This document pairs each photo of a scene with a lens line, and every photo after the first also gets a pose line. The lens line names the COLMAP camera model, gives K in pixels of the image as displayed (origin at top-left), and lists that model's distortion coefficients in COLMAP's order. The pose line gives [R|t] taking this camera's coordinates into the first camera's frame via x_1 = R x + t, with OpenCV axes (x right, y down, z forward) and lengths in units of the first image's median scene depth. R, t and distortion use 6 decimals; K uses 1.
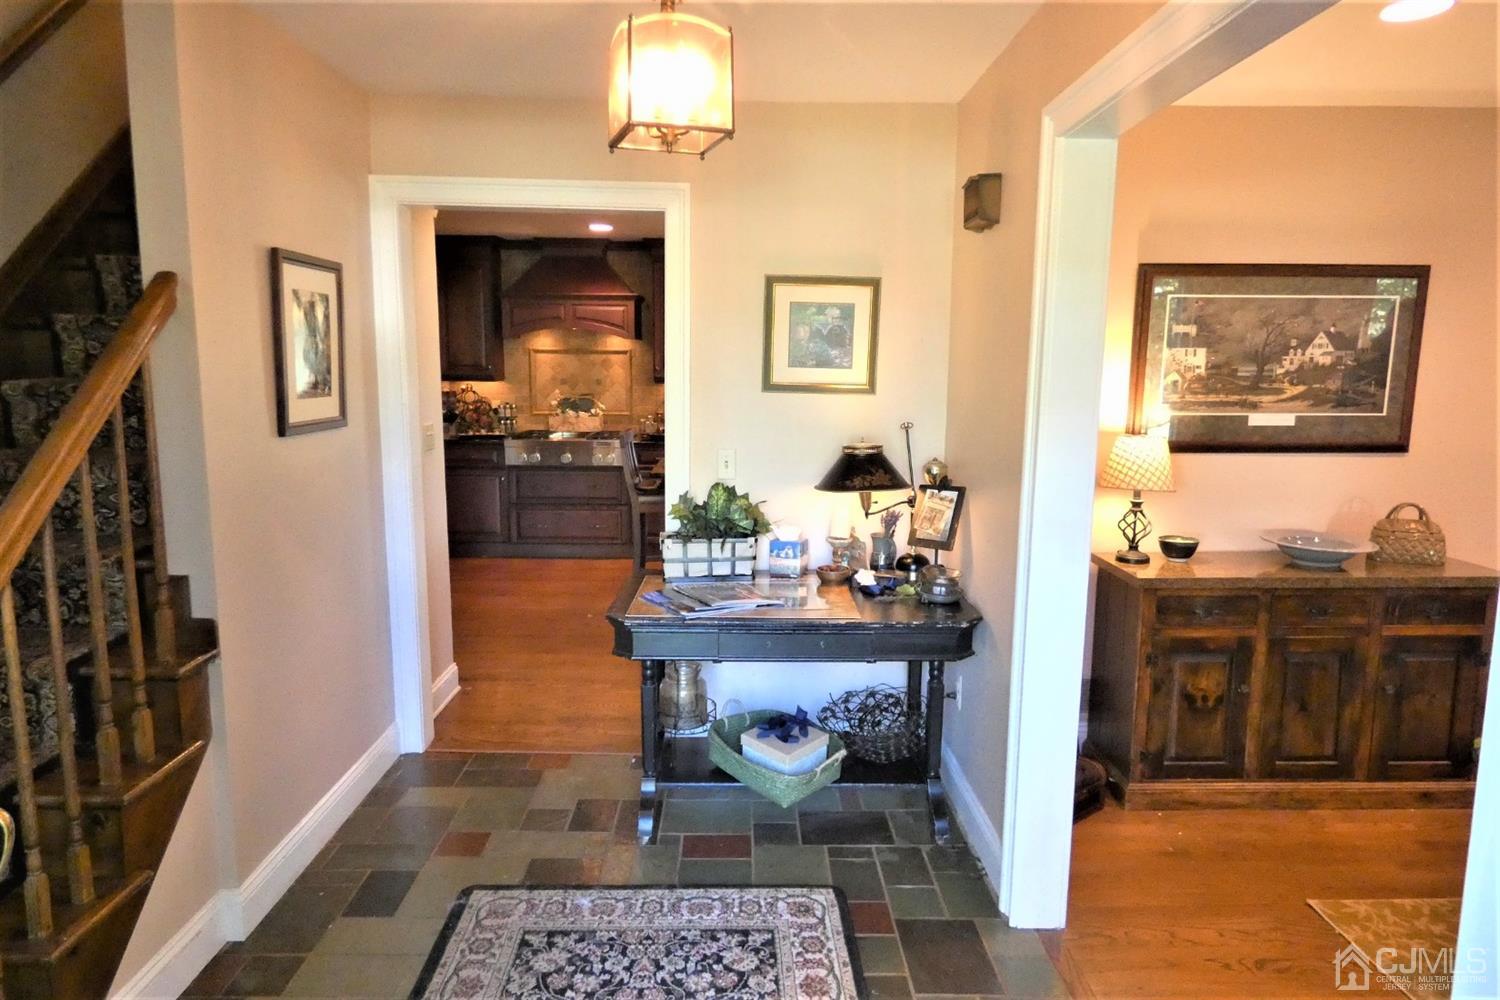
lens RADIAL K [[897.0, 0, 736.7], [0, 897.0, 488.0], [0, 0, 1]] dist [-0.005644, 0.004137]
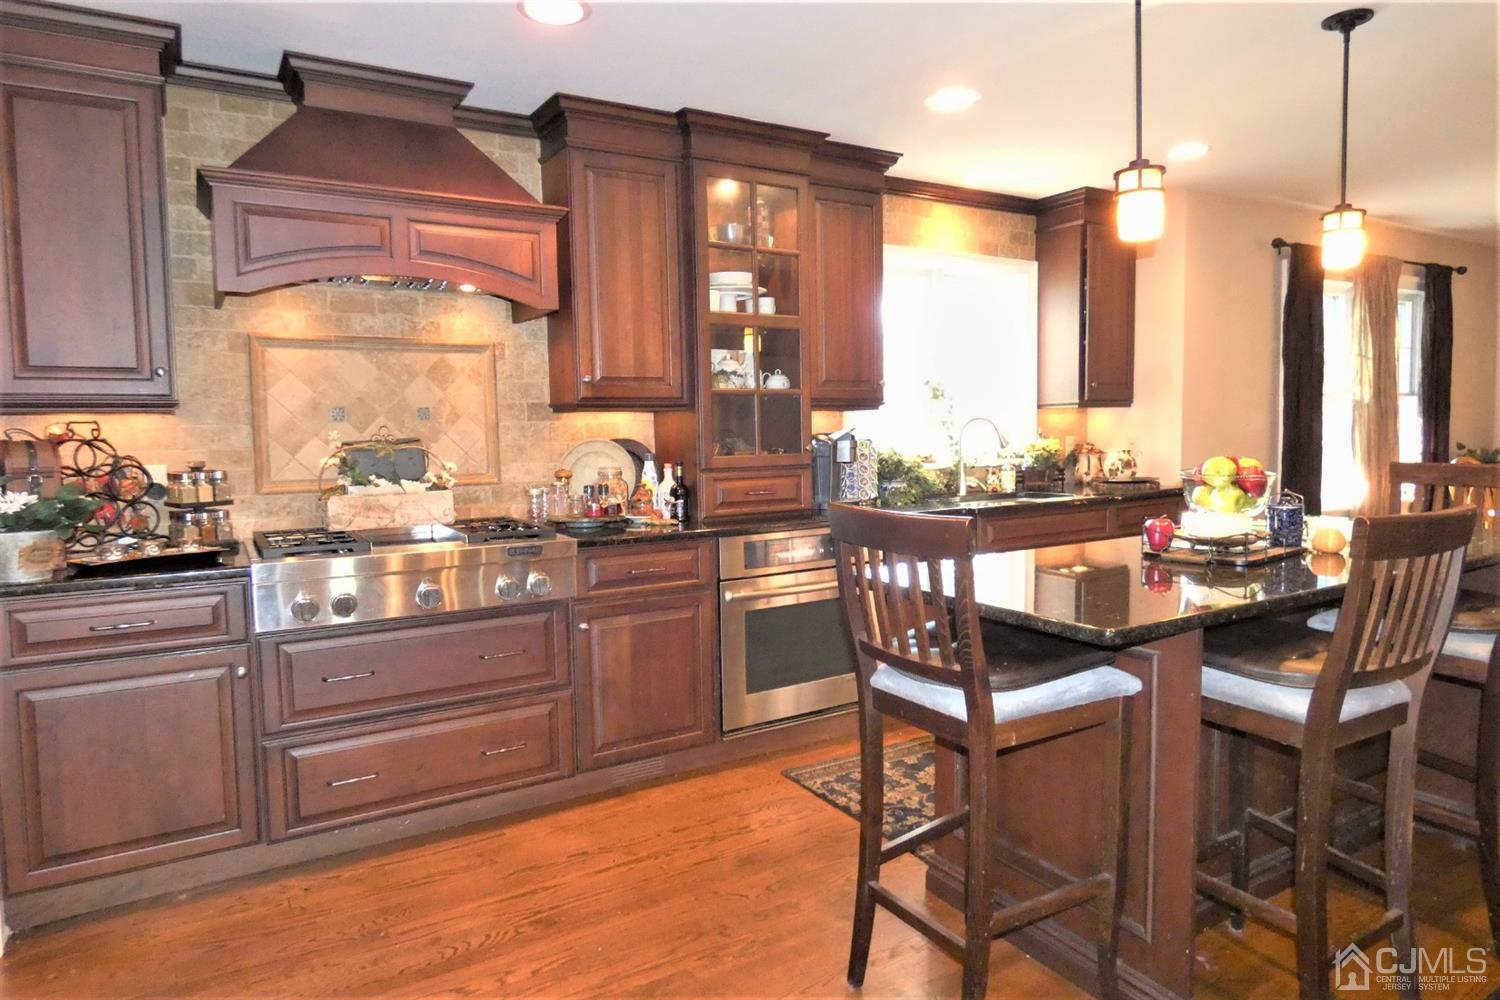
lens RADIAL K [[897.0, 0, 747.5], [0, 897.0, 497.1], [0, 0, 1]] dist [-0.005644, 0.004137]
pose [[0.869161, -0.057406, 0.491186, -0.530730], [0.093465, 0.994408, -0.049170, -0.089250], [-0.485617, 0.088645, 0.869666, 1.206909]]
